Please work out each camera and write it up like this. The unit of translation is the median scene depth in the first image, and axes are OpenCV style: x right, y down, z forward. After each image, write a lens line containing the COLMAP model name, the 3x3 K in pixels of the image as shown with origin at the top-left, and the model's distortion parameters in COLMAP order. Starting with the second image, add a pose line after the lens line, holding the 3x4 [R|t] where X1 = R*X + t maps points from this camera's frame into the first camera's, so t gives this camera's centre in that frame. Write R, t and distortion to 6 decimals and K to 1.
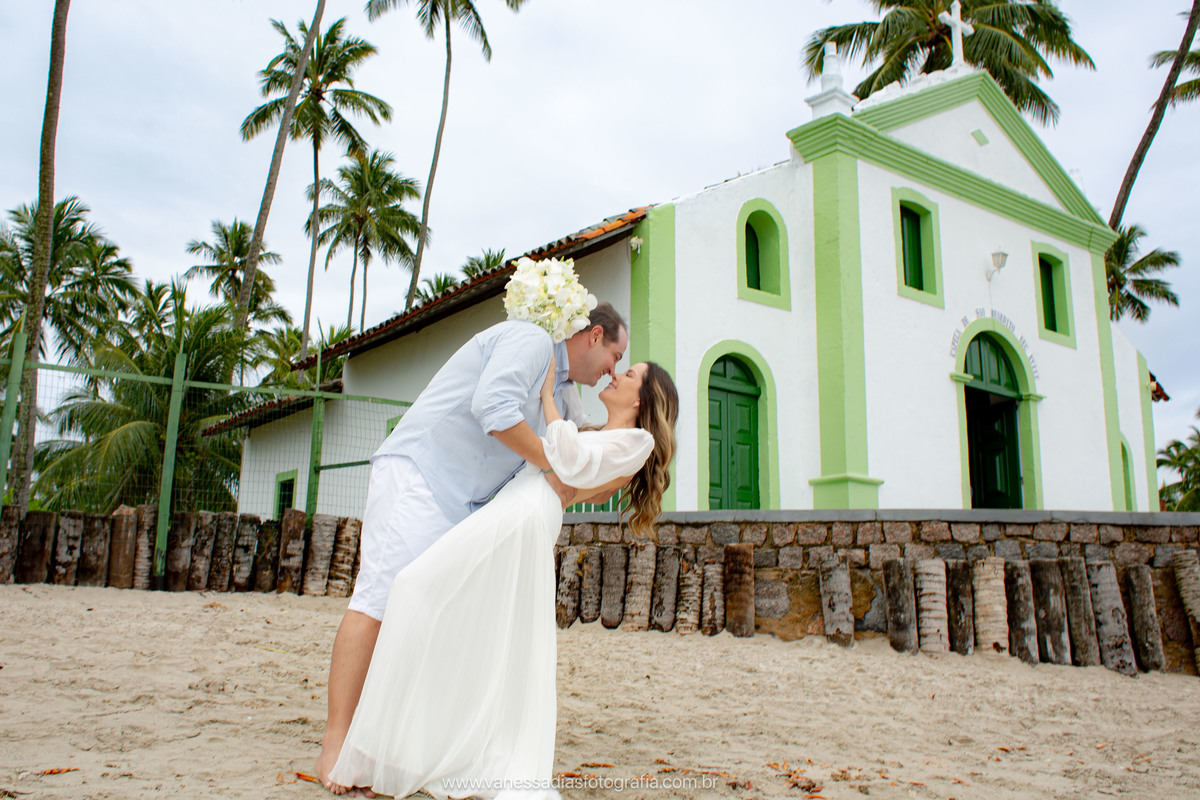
lens RADIAL K [[1142.5, 0, 560.4], [0, 1142.5, 395.3], [0, 0, 1]] dist [-0.117951, 0.161754]
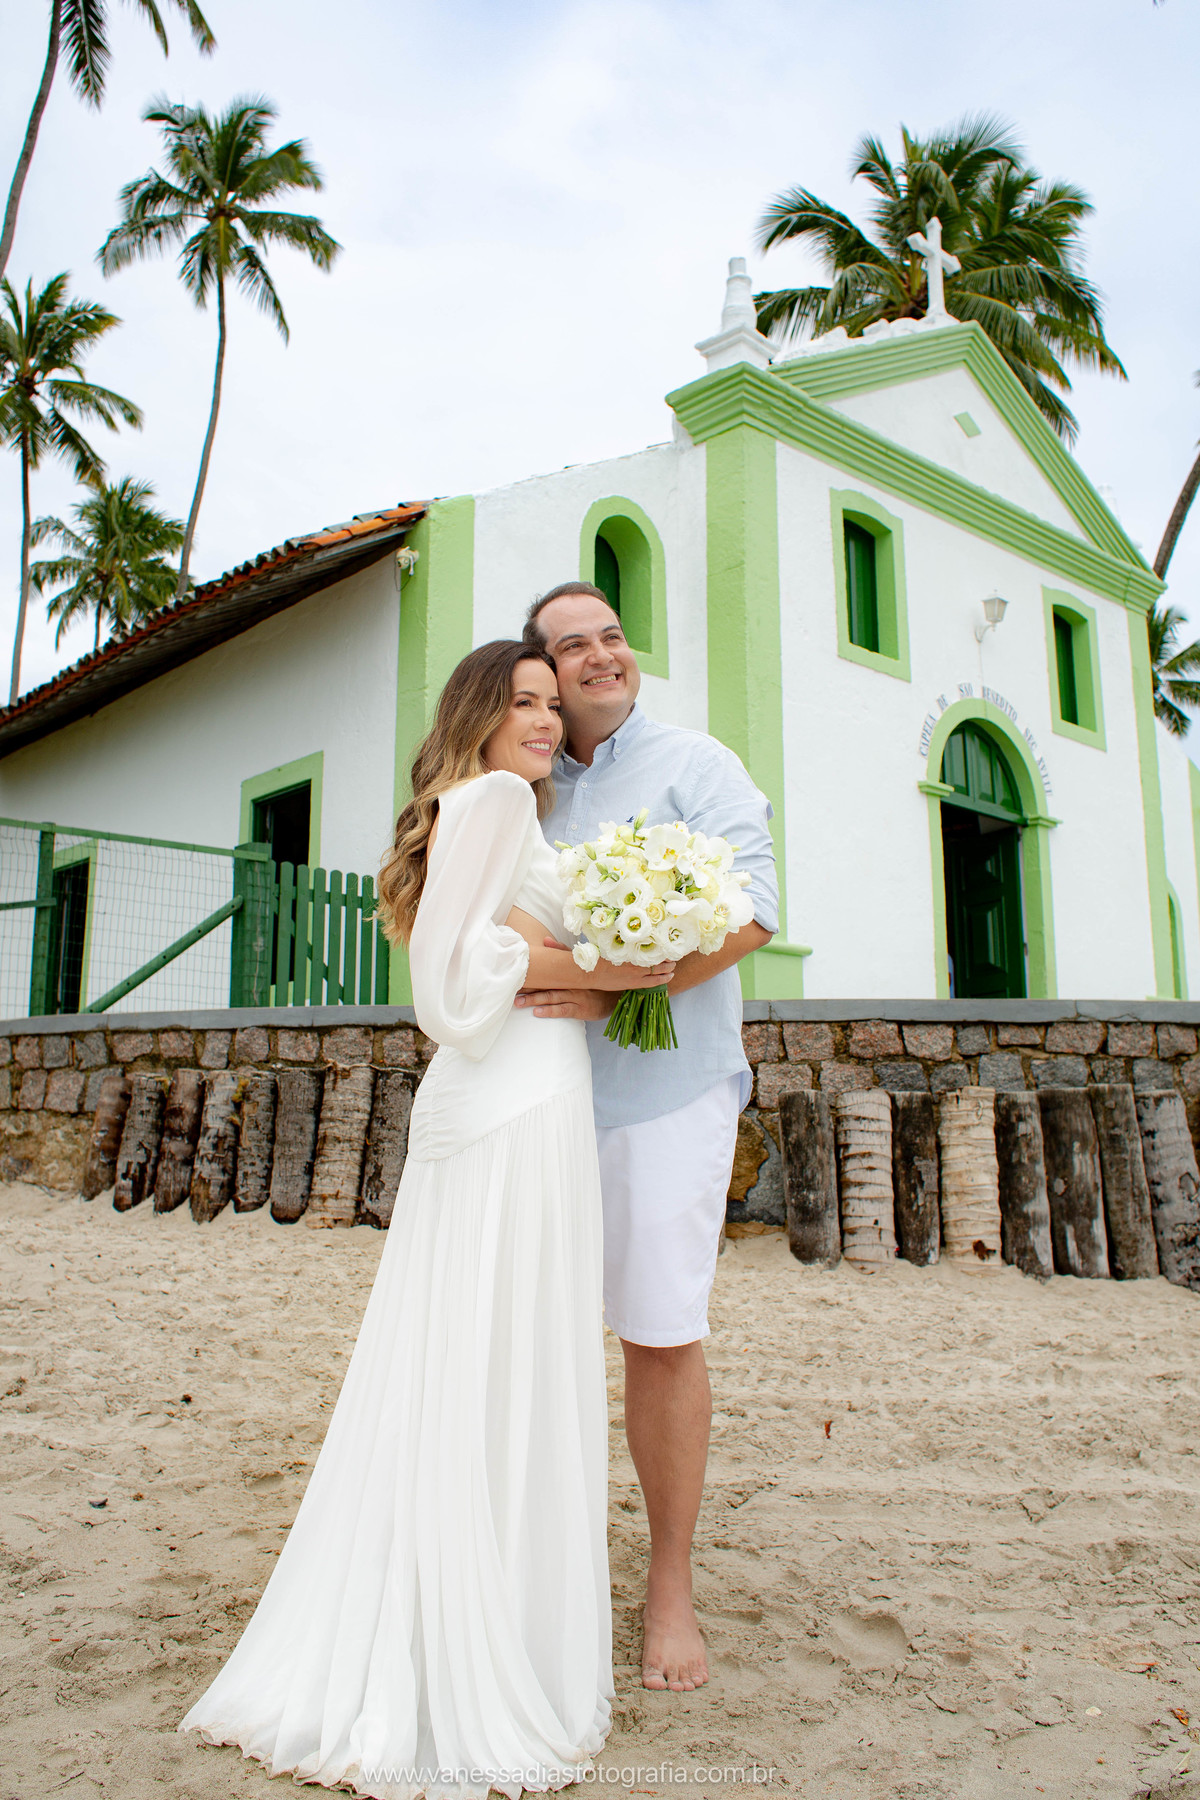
lens RADIAL K [[1538.5, 0, 604.4], [0, 1538.5, 870.1], [0, 0, 1]] dist [-0.108427, 0.142043]
pose [[0.992789, 0.000855, 0.119873, 0.069551], [-0.003416, 0.999770, 0.021158, 0.013773], [-0.119828, -0.021415, 0.992564, 0.170810]]
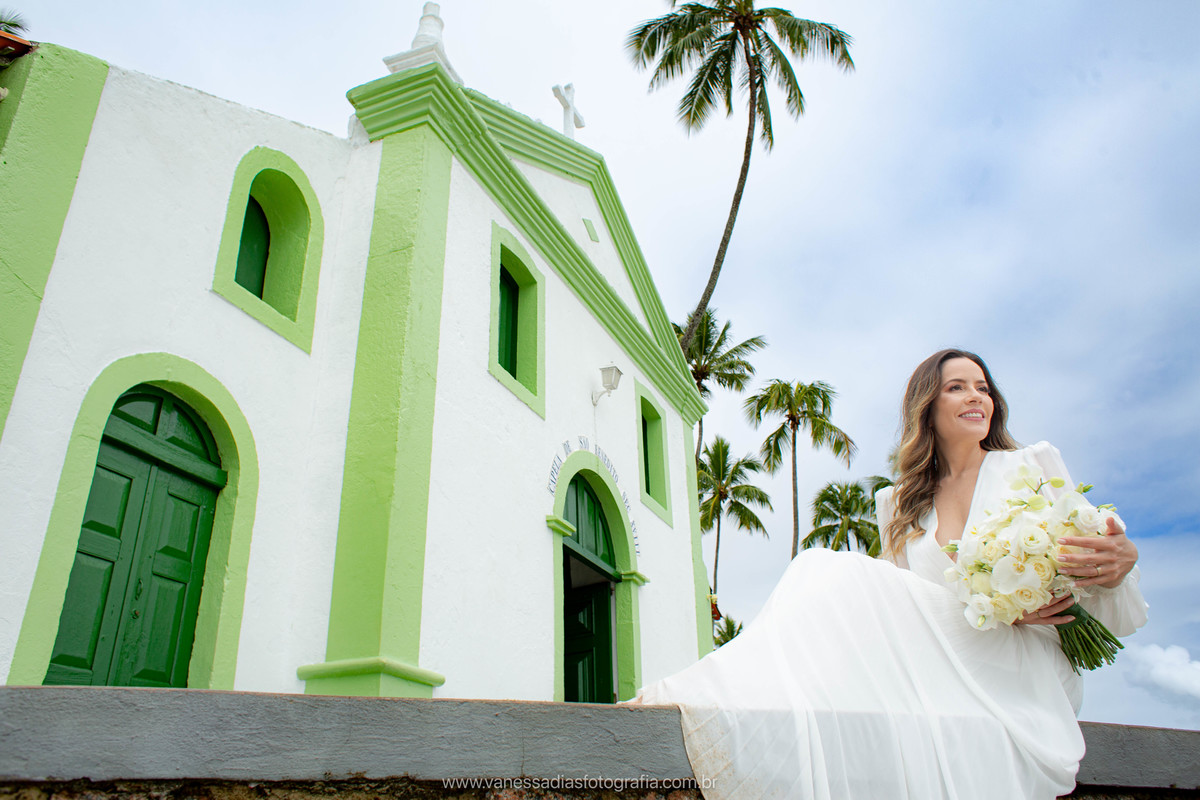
lens RADIAL K [[948.0, 0, 606.1], [0, 948.0, 393.5], [0, 0, 1]] dist [-0.105401, 0.136186]
pose [[0.860362, 0.193198, 0.471649, 0.119717], [-0.066582, 0.960048, -0.271801, 0.061371], [-0.505317, 0.202444, 0.838851, 0.569335]]
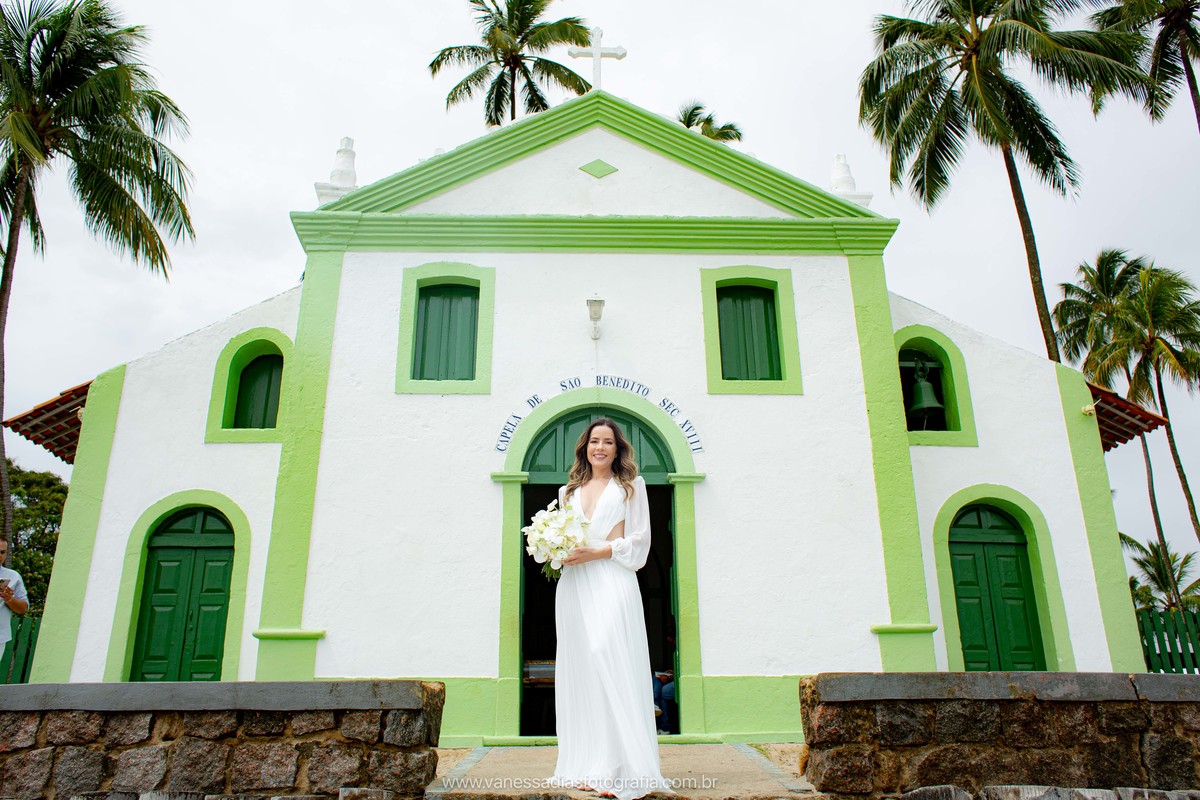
lens RADIAL K [[955.0, 0, 606.6], [0, 955.0, 393.5], [0, 0, 1]] dist [-0.105600, 0.136839]
pose [[0.833250, -0.230549, -0.502536, 0.812256], [0.145920, 0.968387, -0.202319, 0.075375], [0.533294, 0.095252, 0.840550, 0.536994]]
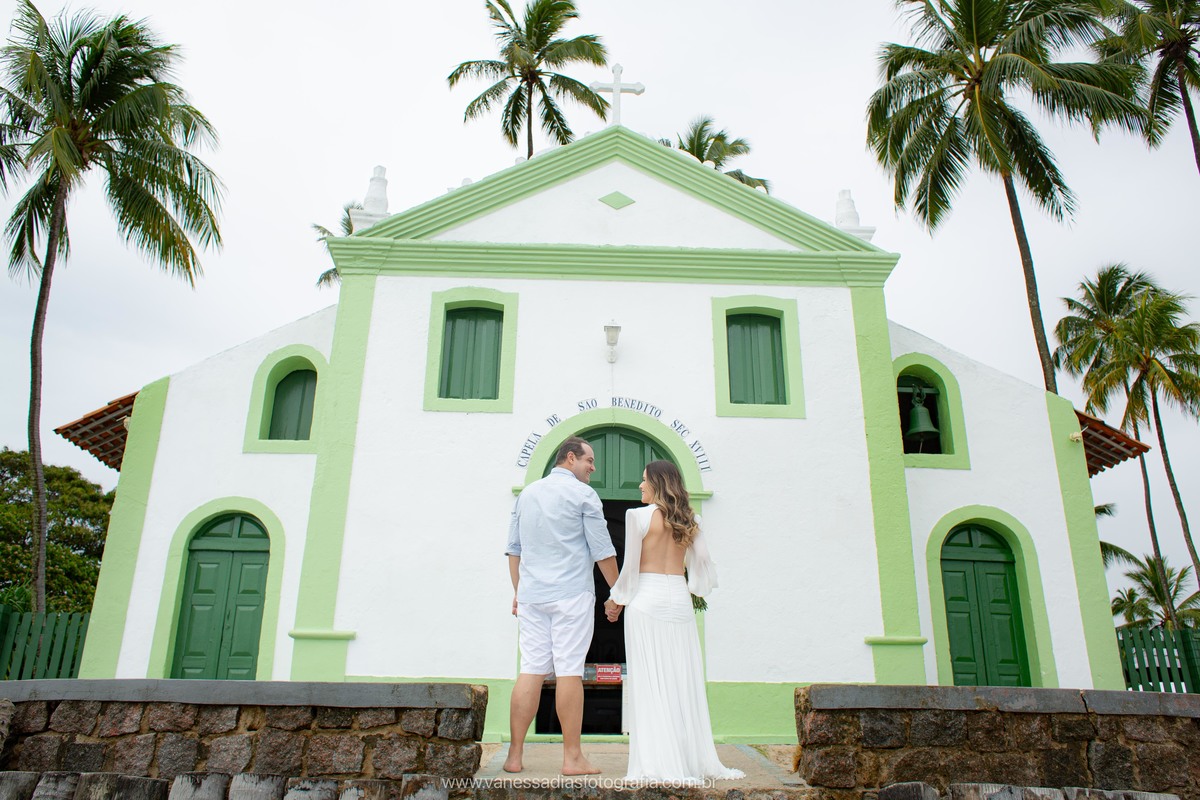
lens RADIAL K [[948.0, 0, 606.1], [0, 948.0, 393.5], [0, 0, 1]] dist [-0.105401, 0.136186]
pose [[0.833791, -0.216465, -0.507873, 0.831022], [0.126536, 0.970368, -0.205852, 0.068689], [0.537384, 0.107374, 0.836475, 0.496019]]
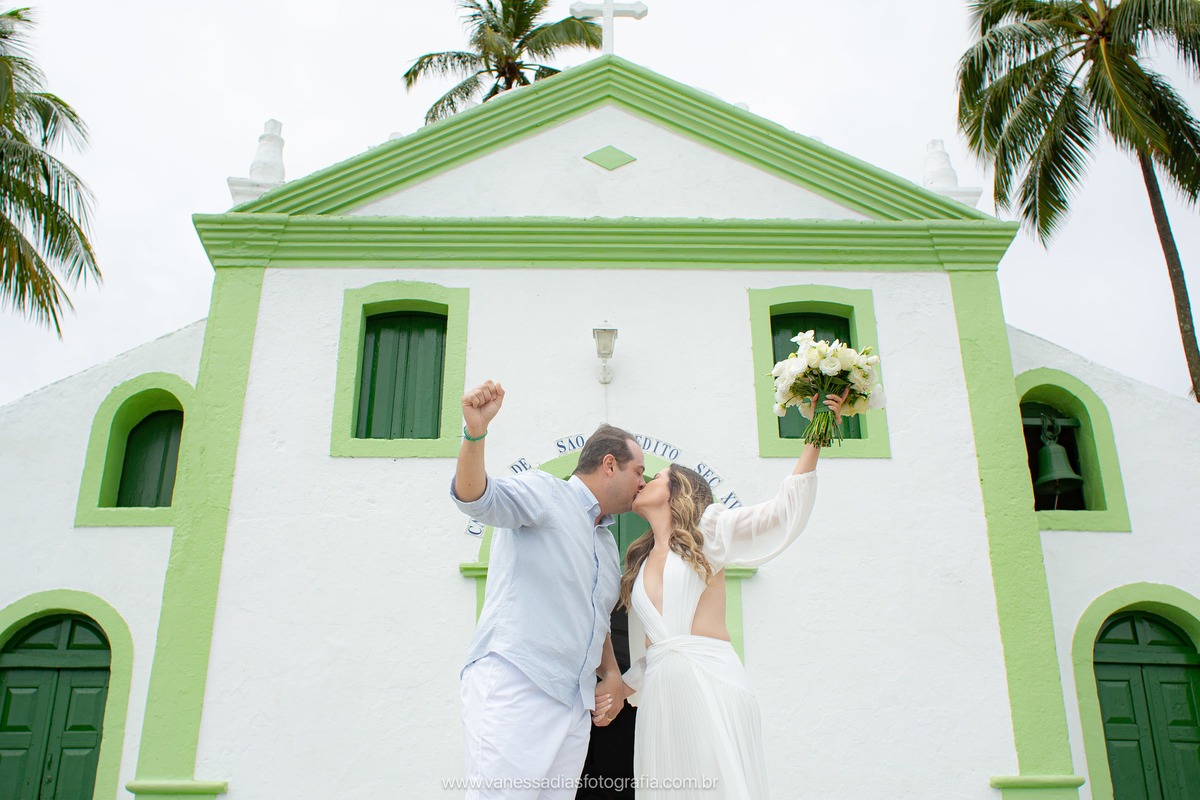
lens RADIAL K [[1168.5, 0, 610.4], [0, 1168.5, 475.3], [0, 0, 1]] dist [-0.107580, 0.153163]
pose [[0.824032, -0.242687, -0.511931, 0.770772], [0.143741, 0.963597, -0.225430, 0.083229], [0.548005, 0.112176, 0.828920, 0.610582]]
